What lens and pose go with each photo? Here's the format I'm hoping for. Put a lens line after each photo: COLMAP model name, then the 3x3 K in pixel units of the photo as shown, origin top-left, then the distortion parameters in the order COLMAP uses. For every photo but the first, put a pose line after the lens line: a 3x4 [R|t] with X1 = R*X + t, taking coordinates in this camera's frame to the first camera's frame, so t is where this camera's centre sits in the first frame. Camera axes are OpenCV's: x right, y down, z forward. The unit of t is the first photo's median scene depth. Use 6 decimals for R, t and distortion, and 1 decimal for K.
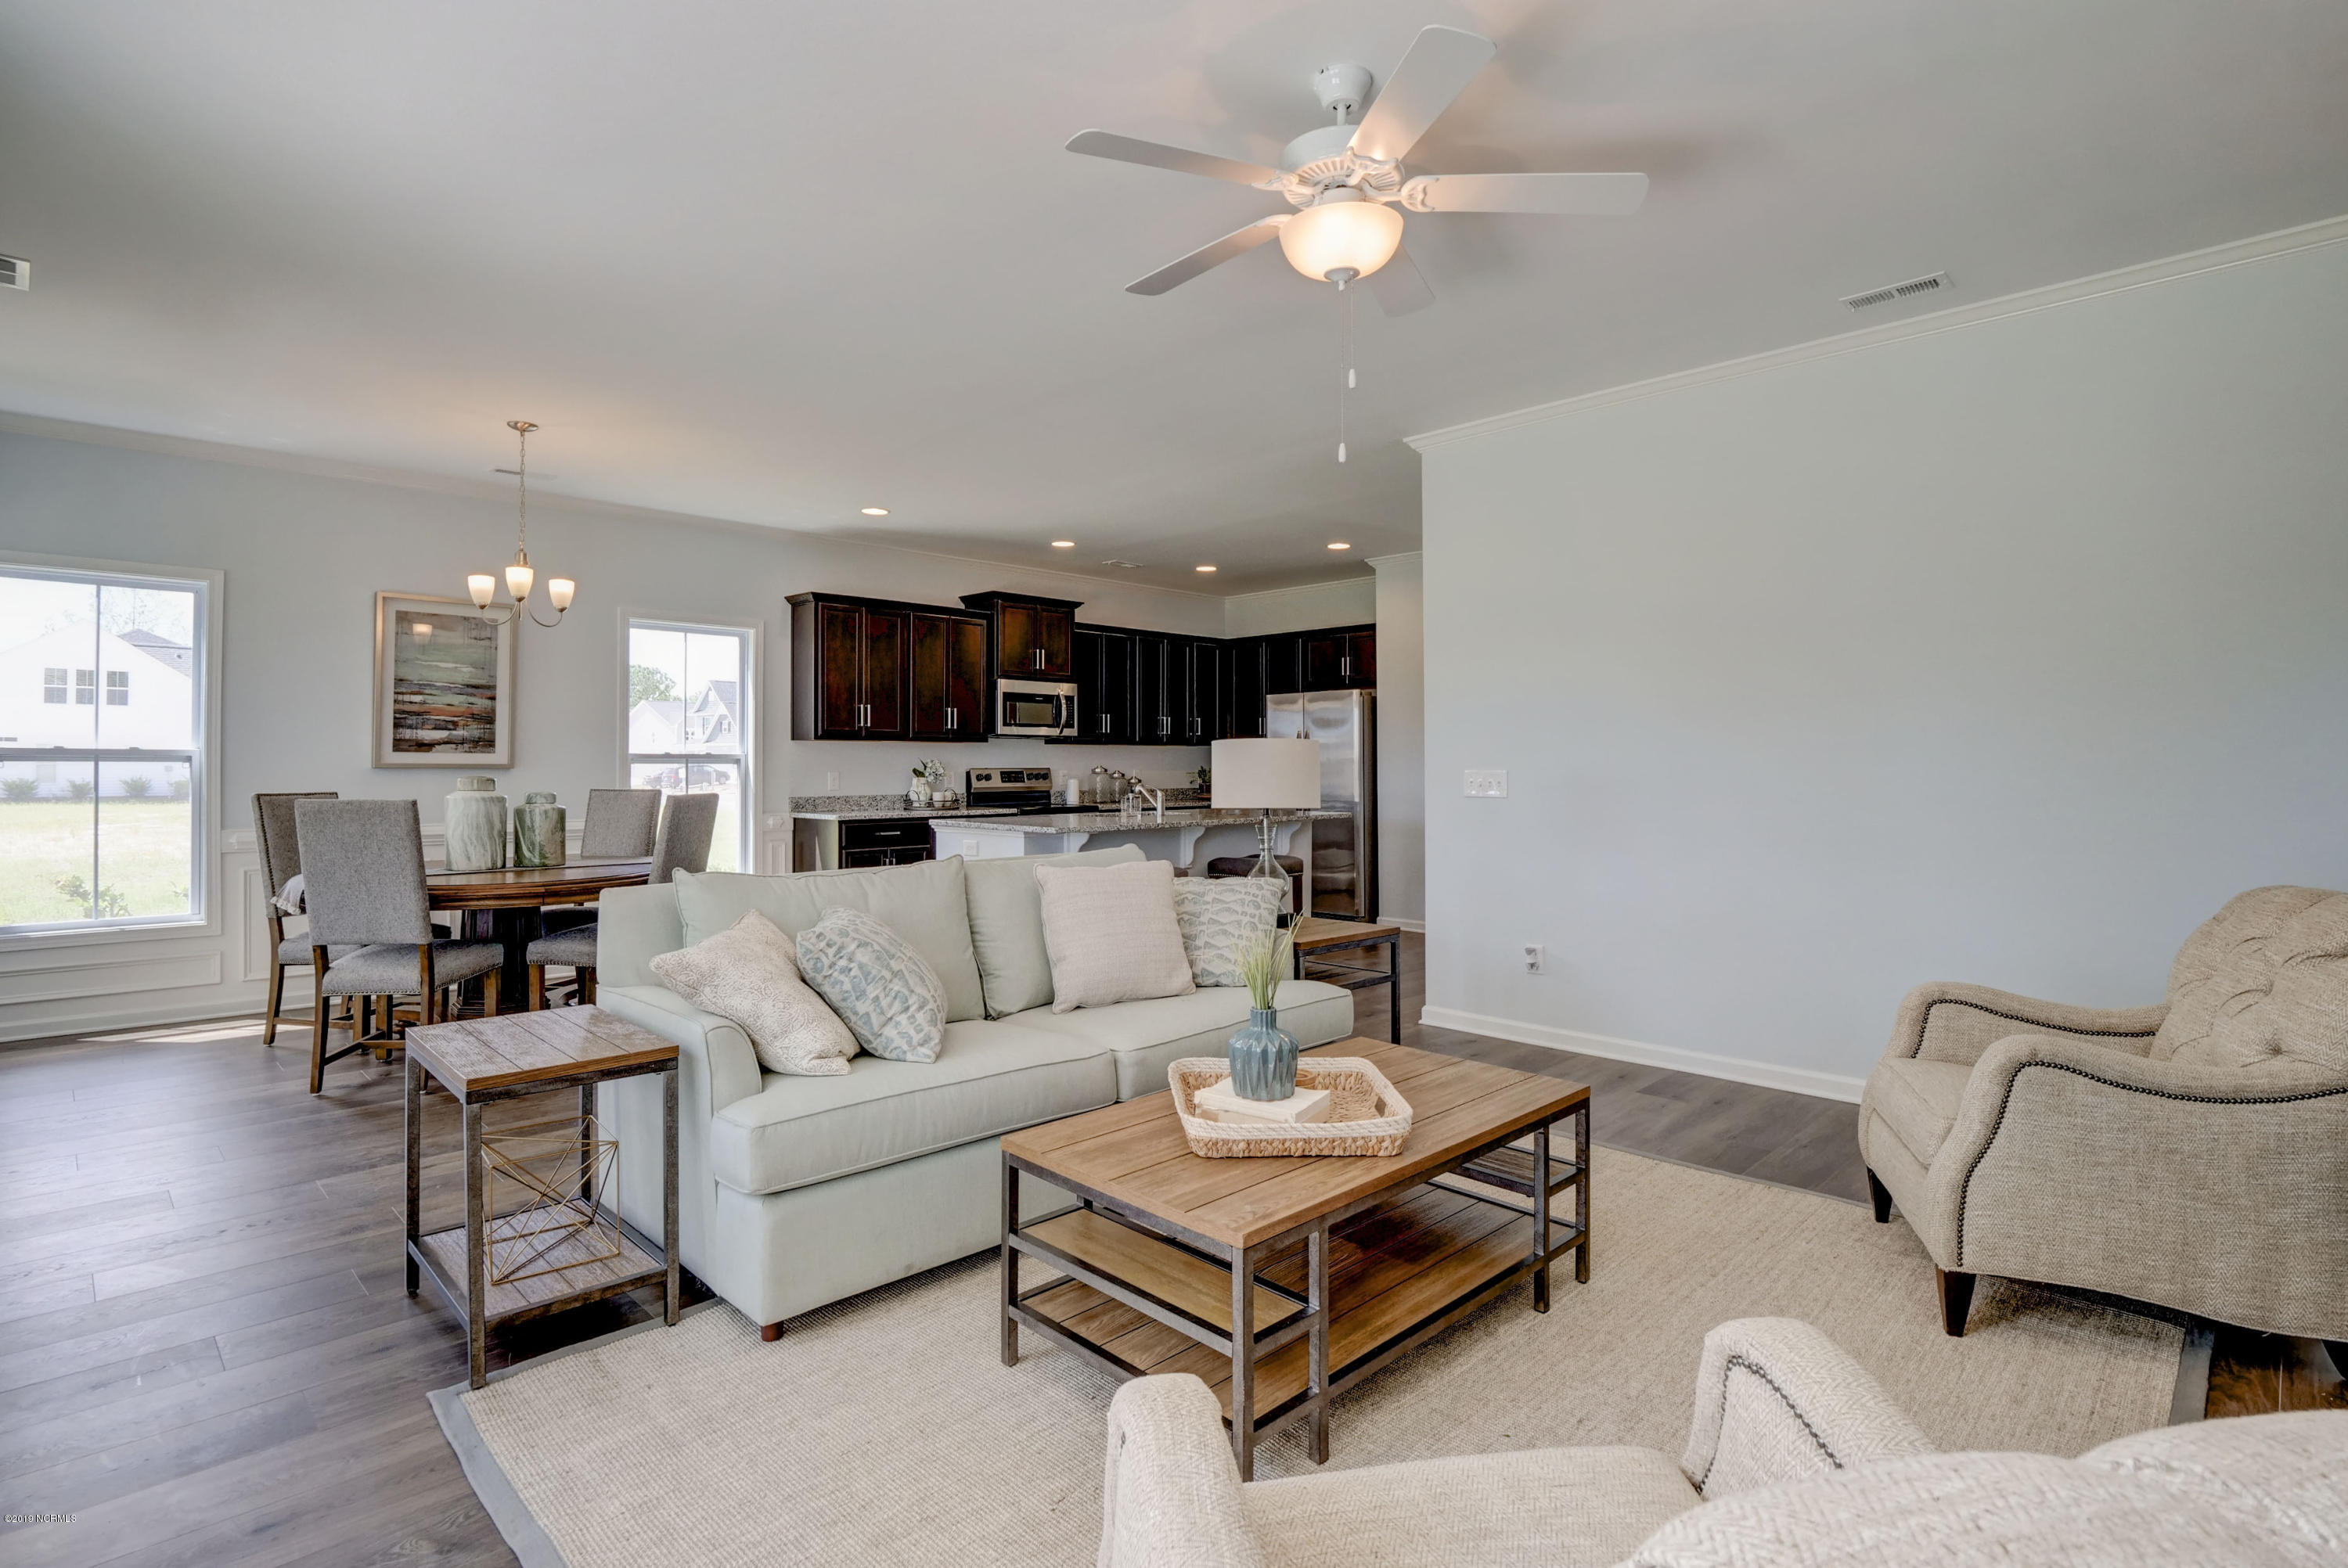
lens RADIAL K [[1143.0, 0, 1164.8], [0, 1143.0, 755.7], [0, 0, 1]] dist [-0.010826, -0.000780]
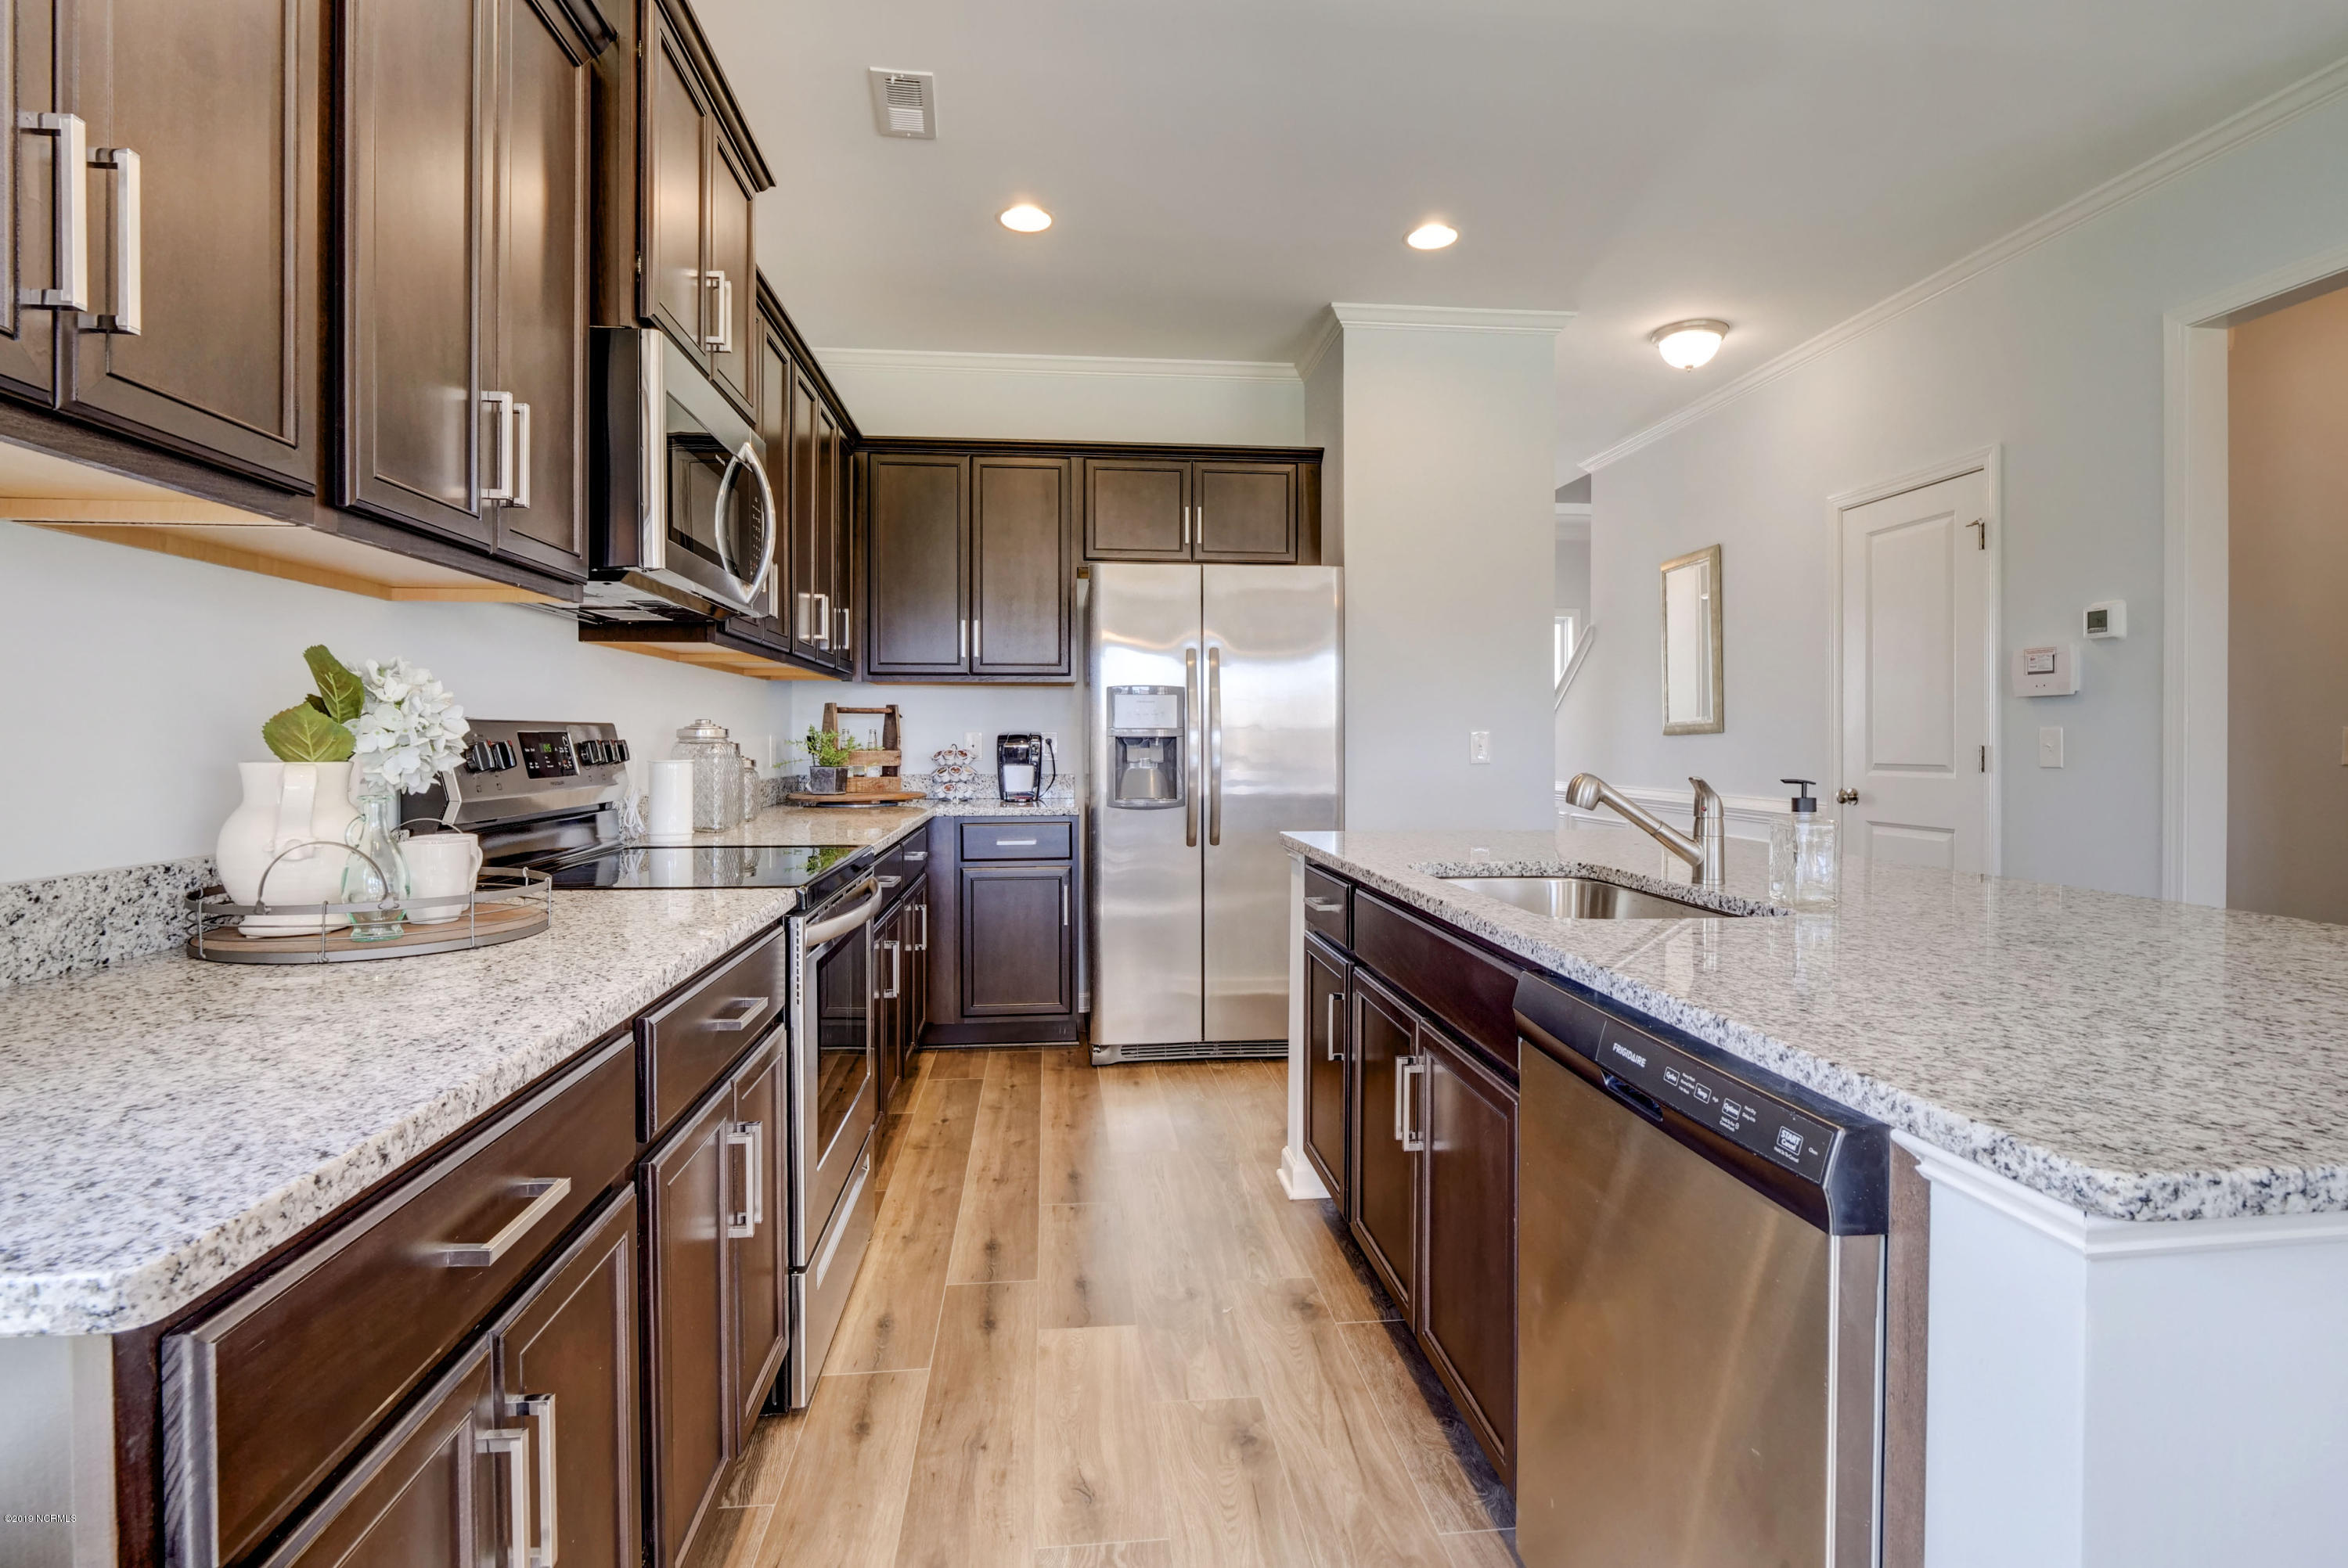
lens RADIAL K [[1151.2, 0, 1169.2], [0, 1151.2, 748.0], [0, 0, 1]] dist [-0.010039, -0.000220]
pose [[0.625746, -0.001769, 0.780025, -0.276538], [-0.012372, 0.999849, 0.012192, 0.013477], [-0.779929, -0.017280, 0.625630, 0.817736]]
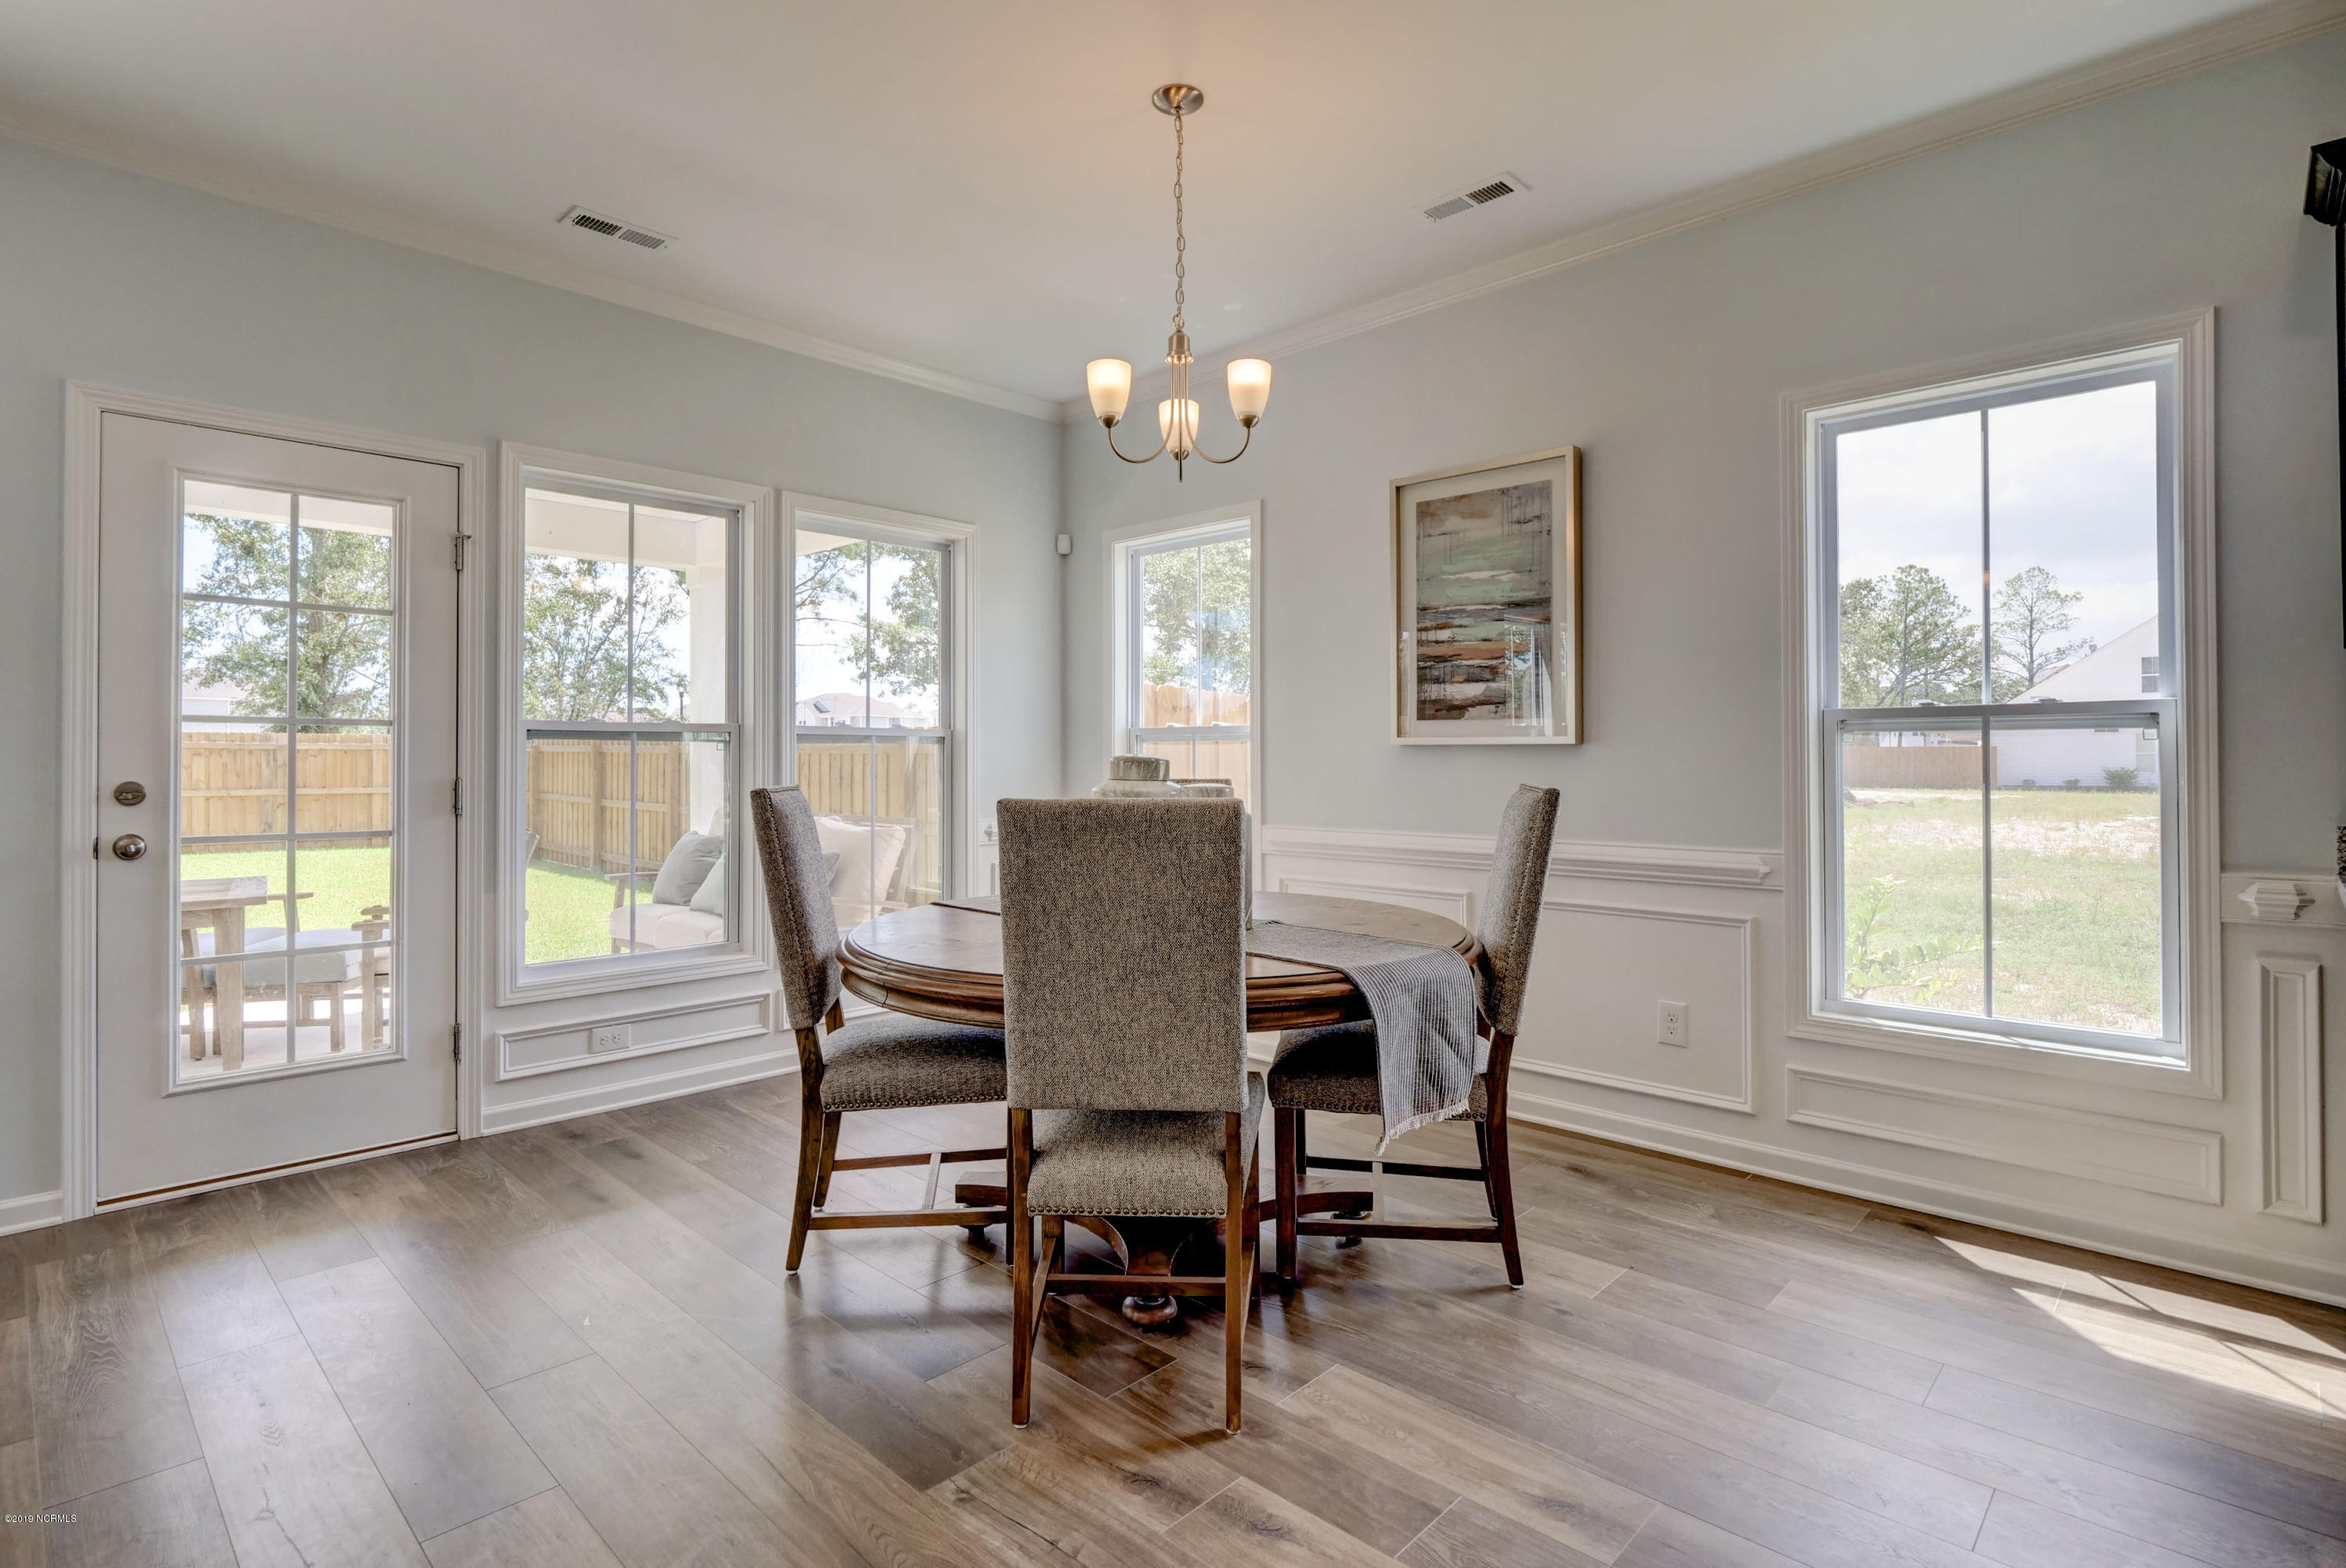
lens RADIAL K [[1150.4, 0, 1168.2], [0, 1150.4, 748.1], [0, 0, 1]] dist [-0.010039, -0.000220]
pose [[0.024916, -0.009842, -0.999641, -0.018542], [0.011434, 0.999889, -0.009560, 0.013181], [0.999624, -0.011191, 0.025025, 0.645408]]
